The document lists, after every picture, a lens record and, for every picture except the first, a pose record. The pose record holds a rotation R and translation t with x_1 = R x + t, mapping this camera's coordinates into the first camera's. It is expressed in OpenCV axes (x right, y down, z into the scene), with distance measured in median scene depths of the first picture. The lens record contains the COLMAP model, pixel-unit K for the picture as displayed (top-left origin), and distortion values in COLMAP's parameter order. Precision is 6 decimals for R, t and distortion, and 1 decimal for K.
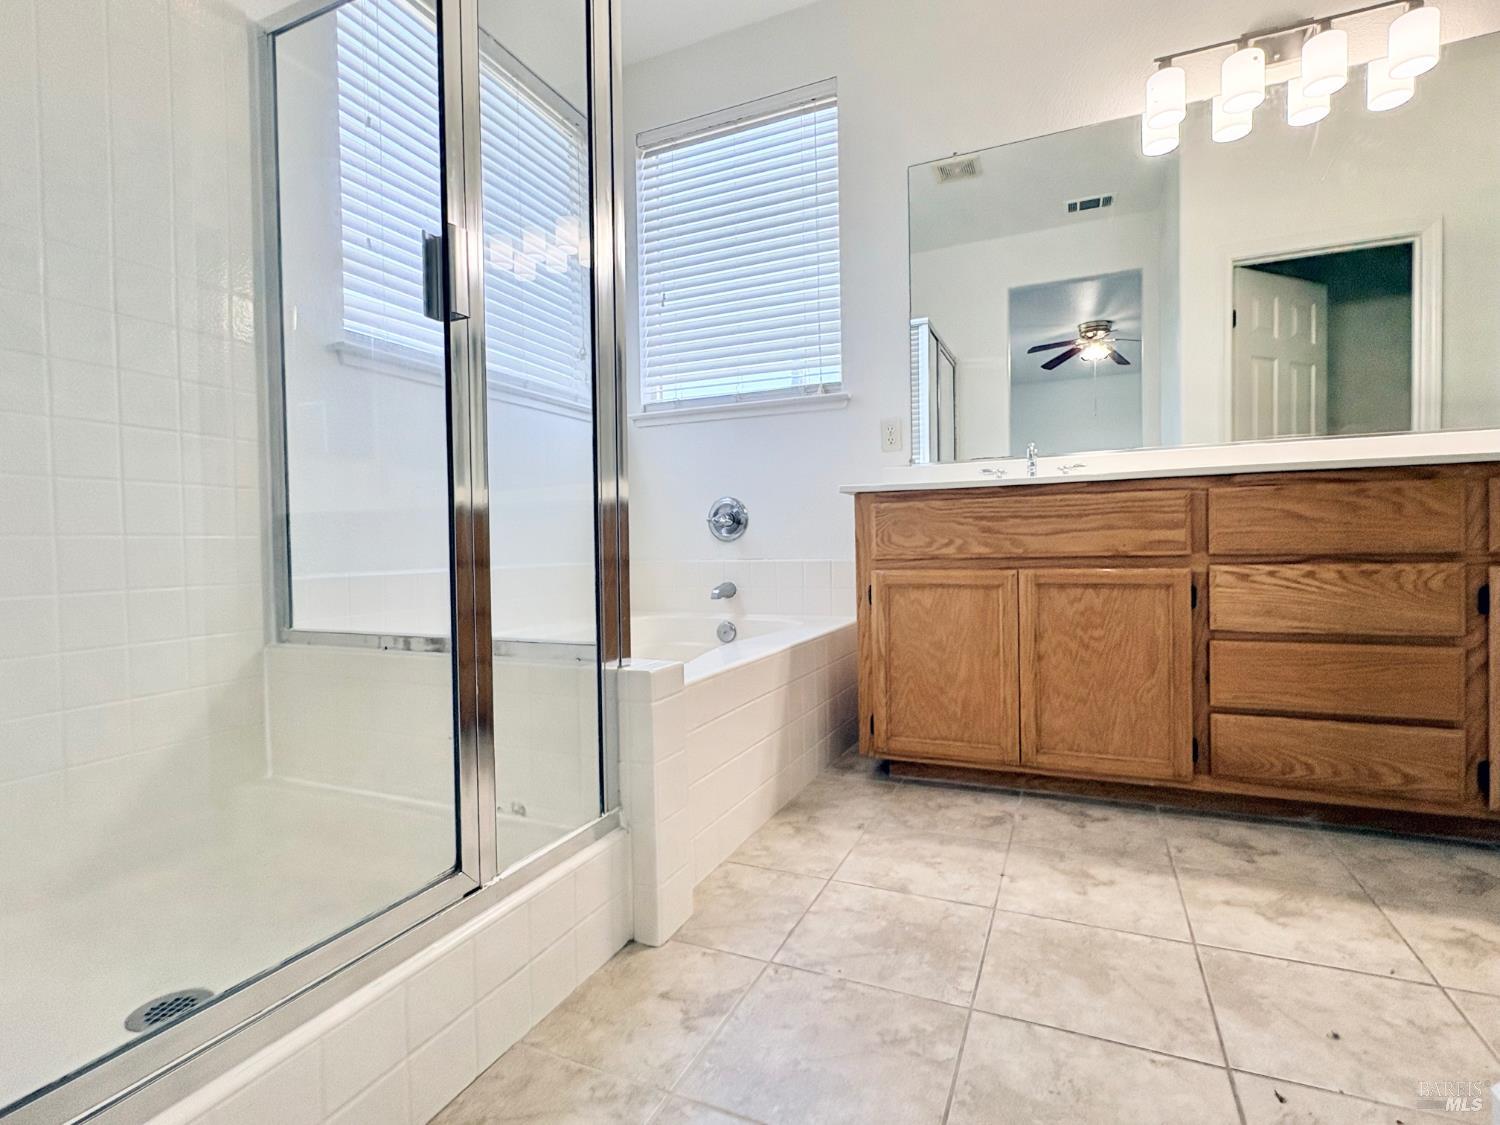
lens RADIAL K [[746.7, 0, 750.0], [0, 746.7, 562.5], [0, 0, 1]] dist [0.001107, 0.000369]
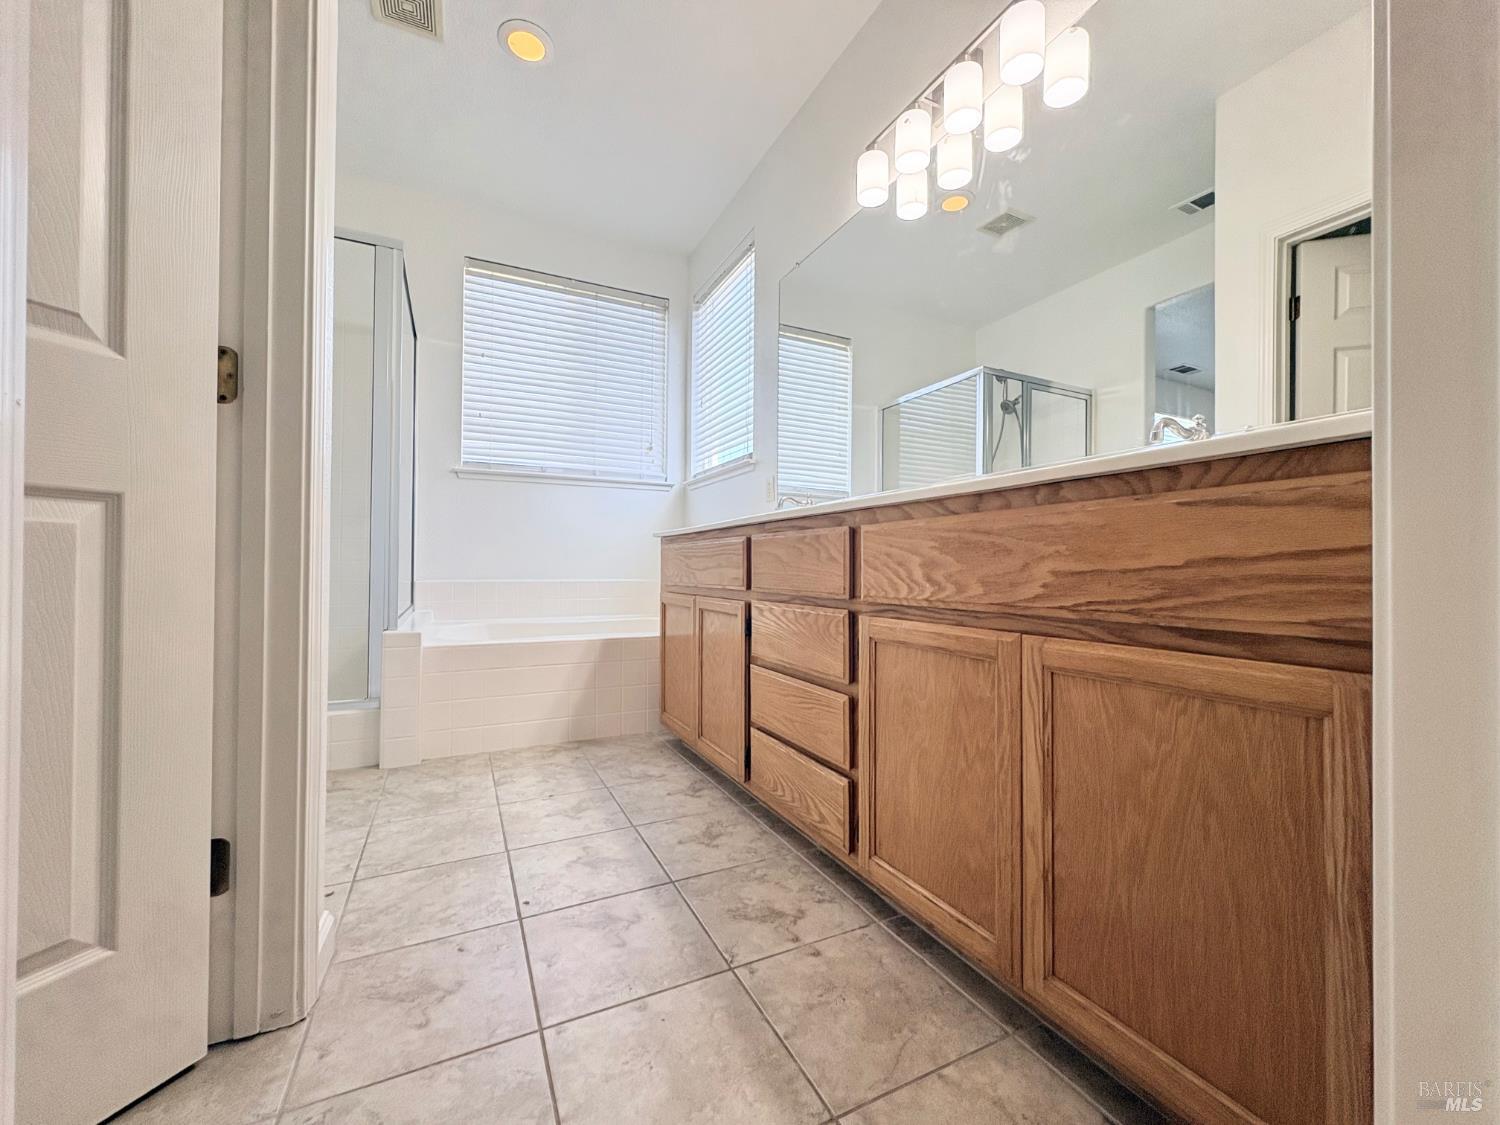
lens RADIAL K [[602.7, 0, 750.0], [0, 602.7, 562.5], [0, 0, 1]] dist [0.010361, 0.000017]
pose [[0.766031, 0.017404, -0.642568, 1.324925], [-0.035779, 0.999238, -0.015589, -0.044305], [0.641808, 0.034933, 0.766070, 0.287259]]
